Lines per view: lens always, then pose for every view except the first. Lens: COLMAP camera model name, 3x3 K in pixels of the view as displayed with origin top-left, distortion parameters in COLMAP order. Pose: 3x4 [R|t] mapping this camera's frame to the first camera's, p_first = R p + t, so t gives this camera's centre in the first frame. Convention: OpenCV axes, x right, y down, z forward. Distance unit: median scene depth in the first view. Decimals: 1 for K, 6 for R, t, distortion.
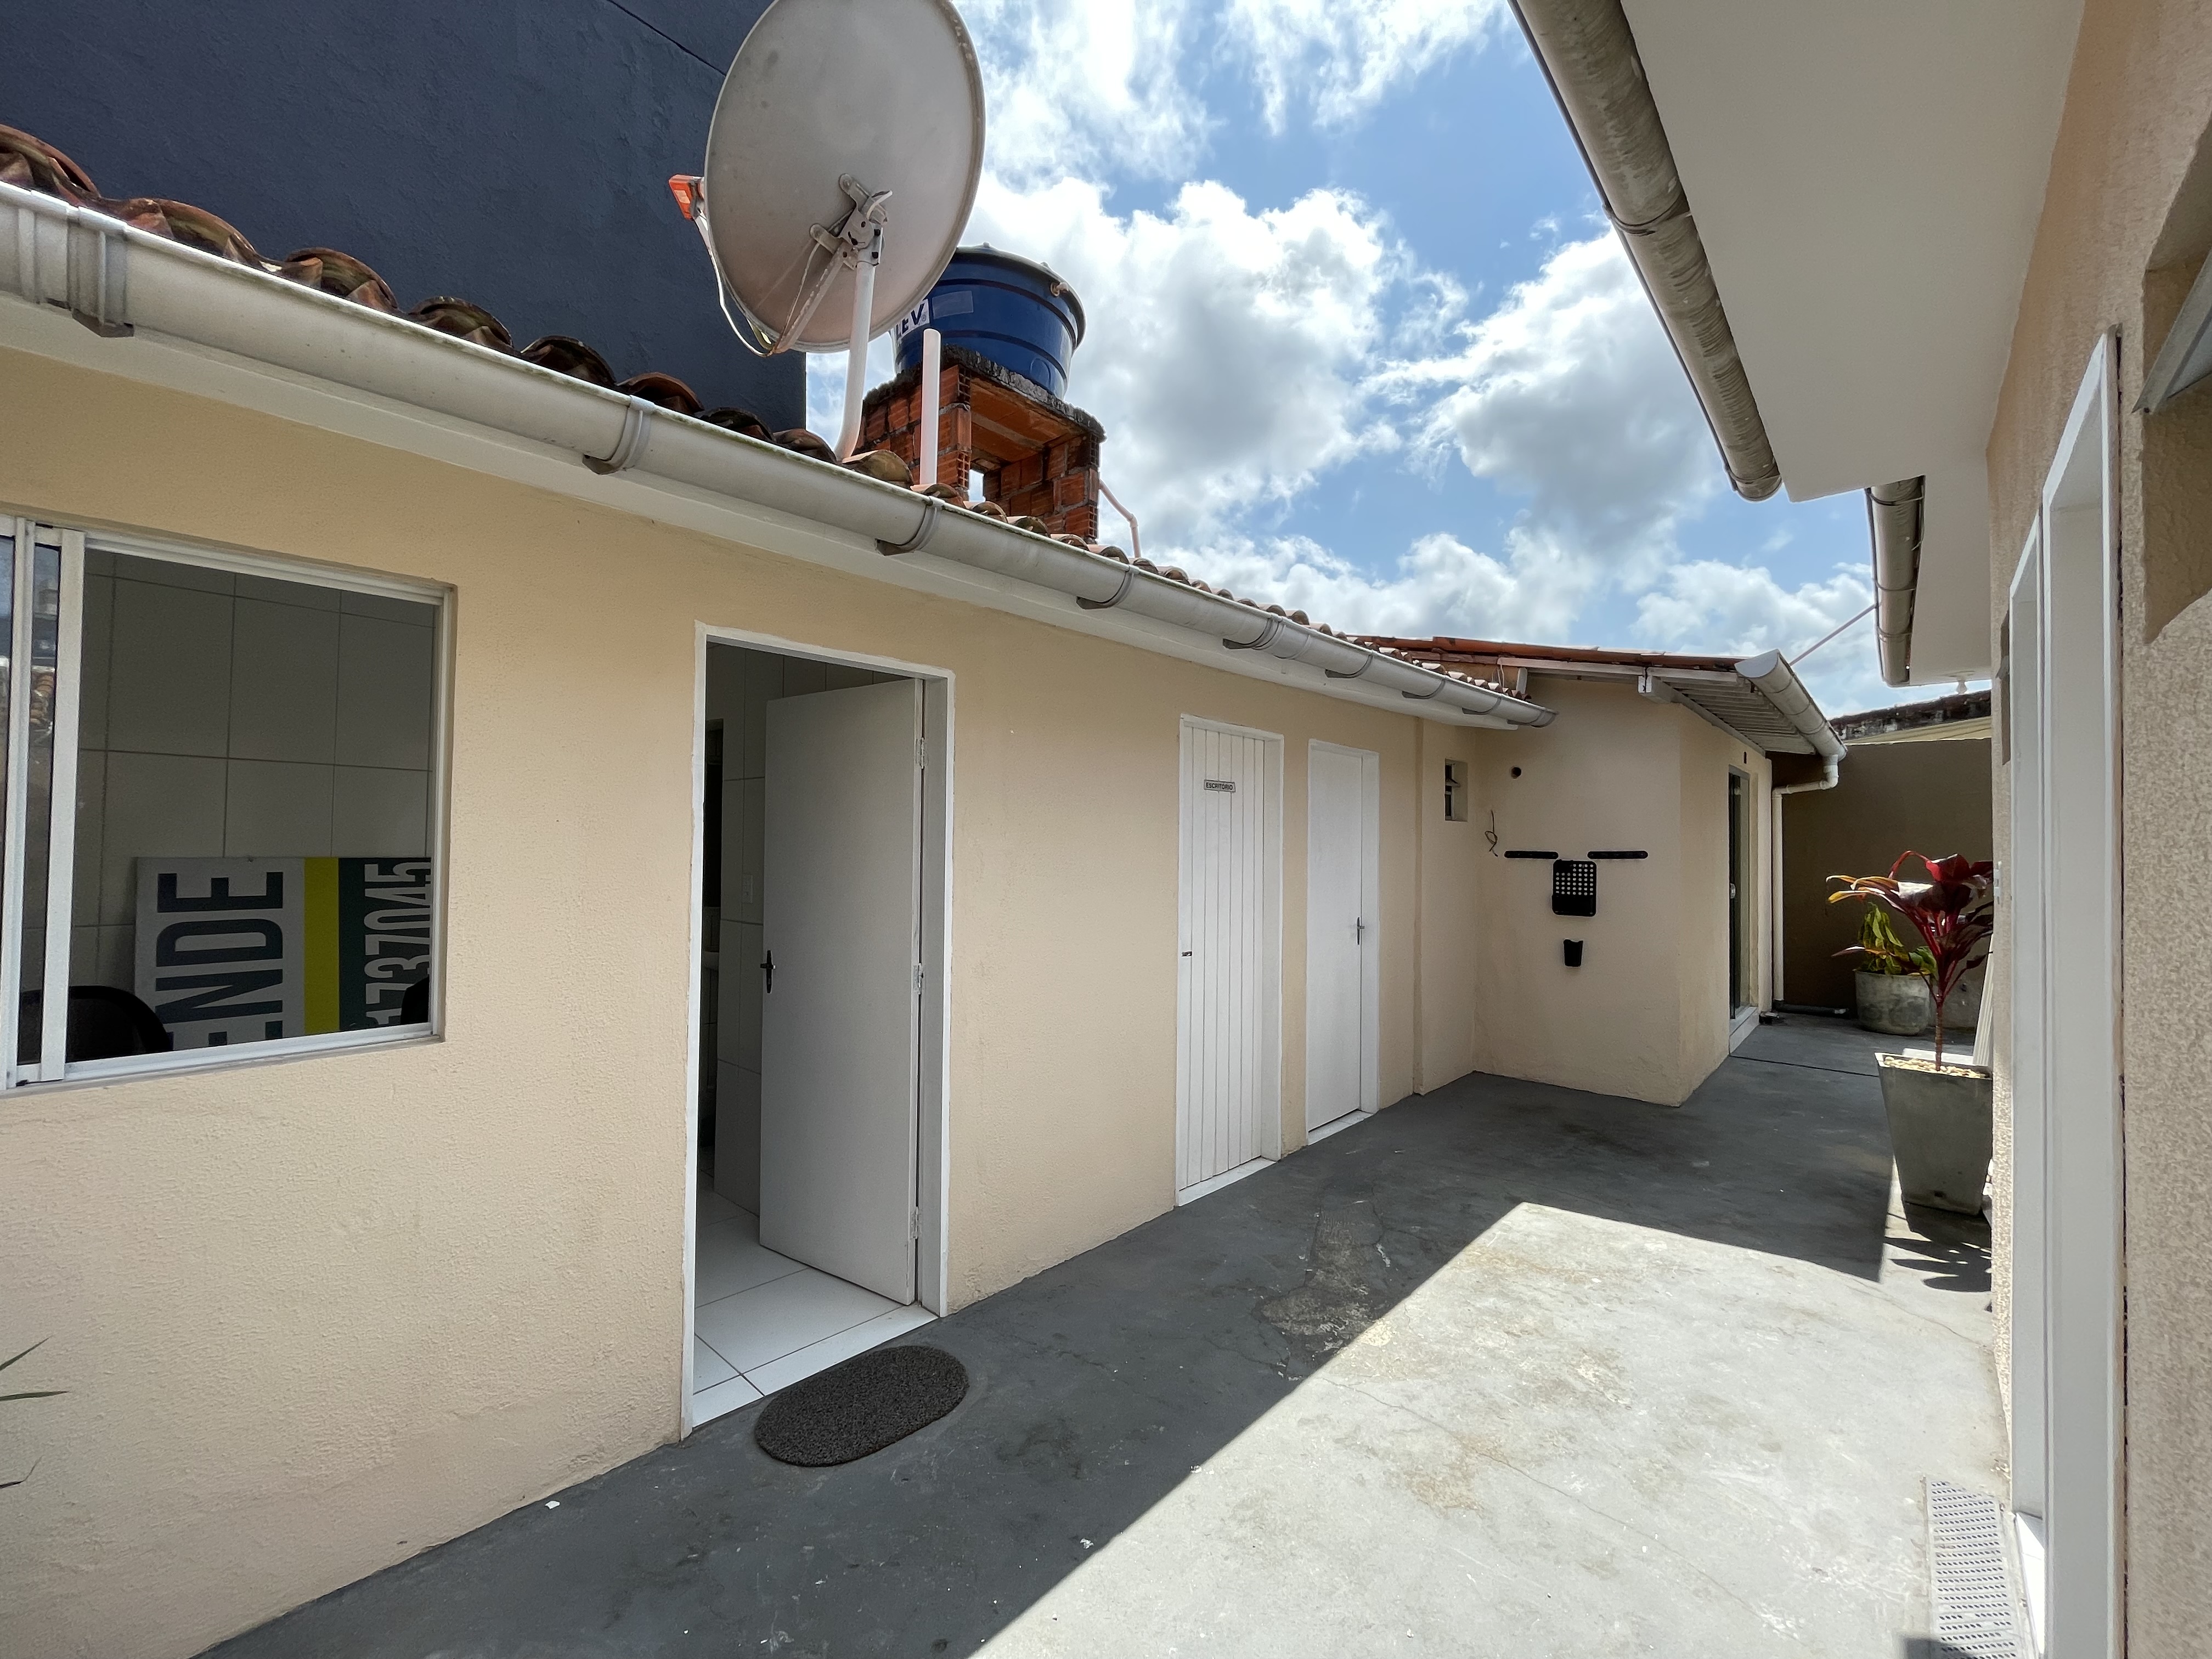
lens RADIAL K [[881.6, 0, 1108.3], [0, 881.6, 820.9], [0, 0, 1]] dist [0.000519, 0.000000]
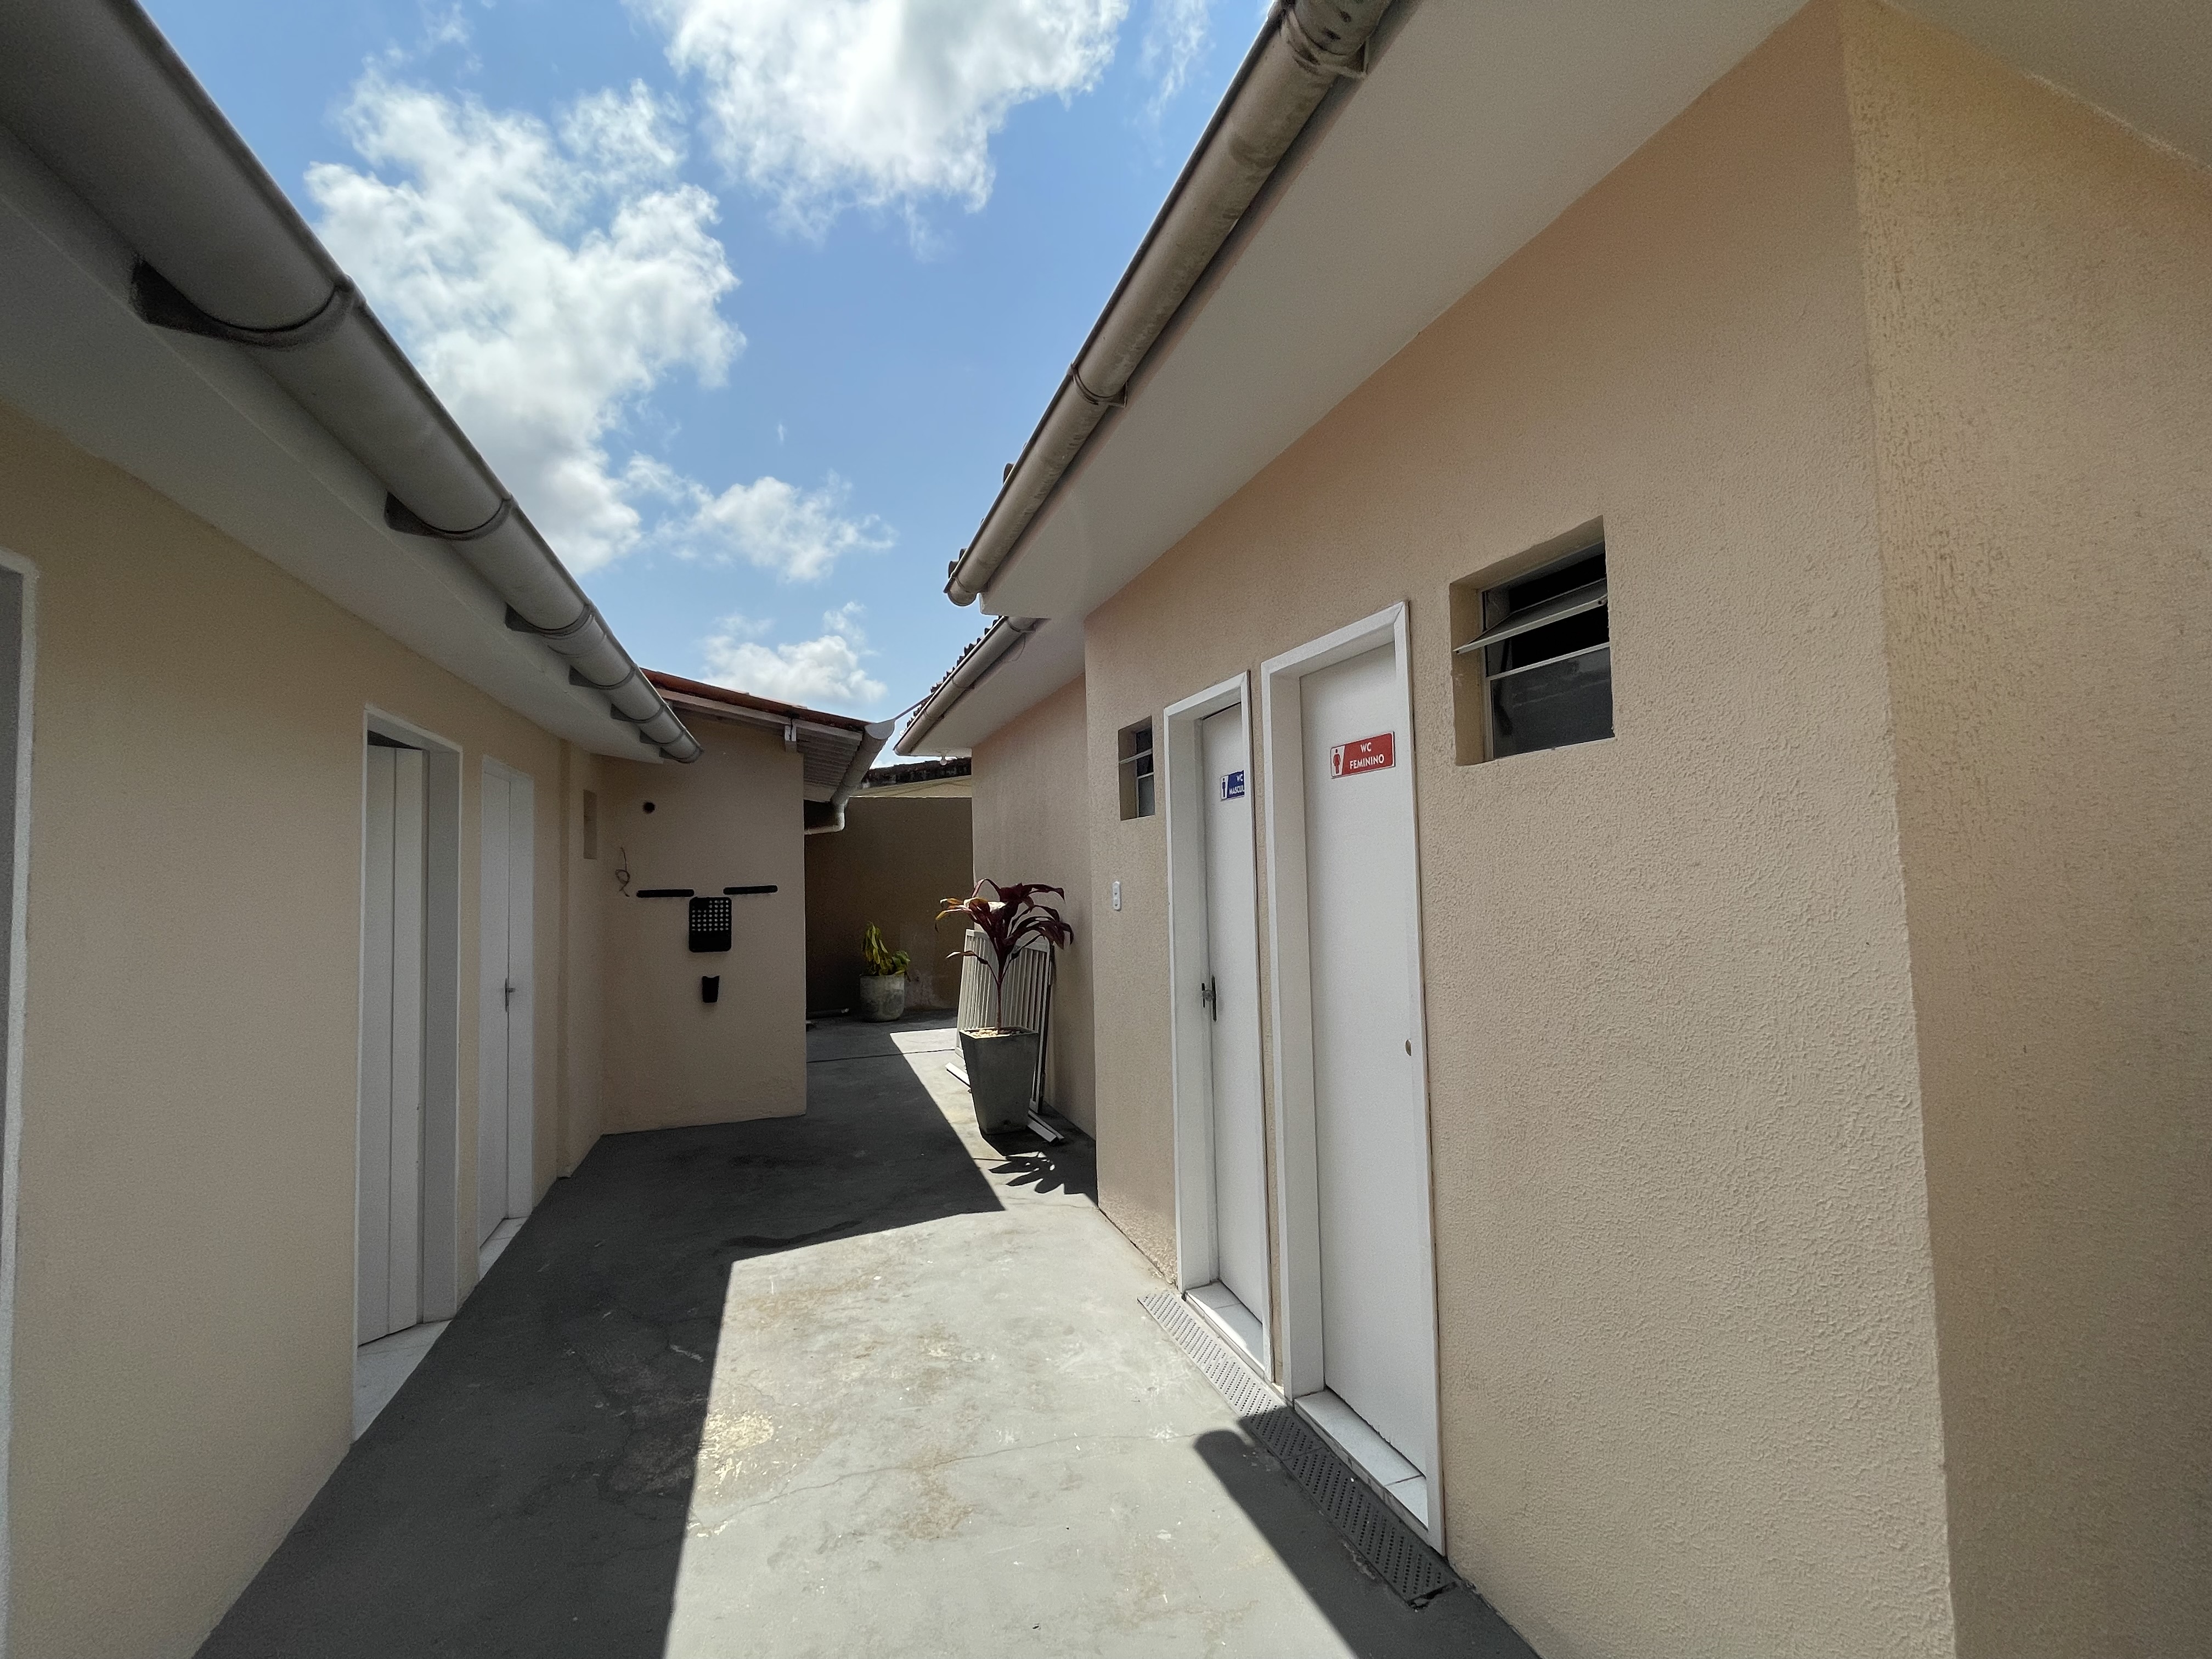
lens RADIAL K [[892.5, 0, 1096.6], [0, 892.5, 830.4], [0, 0, 1]] dist [-0.000953, -0.000095]
pose [[0.487113, 0.022105, 0.873059, -0.293002], [0.005412, 0.999584, -0.028328, -0.000978], [-0.873322, 0.018525, 0.486791, 0.213604]]
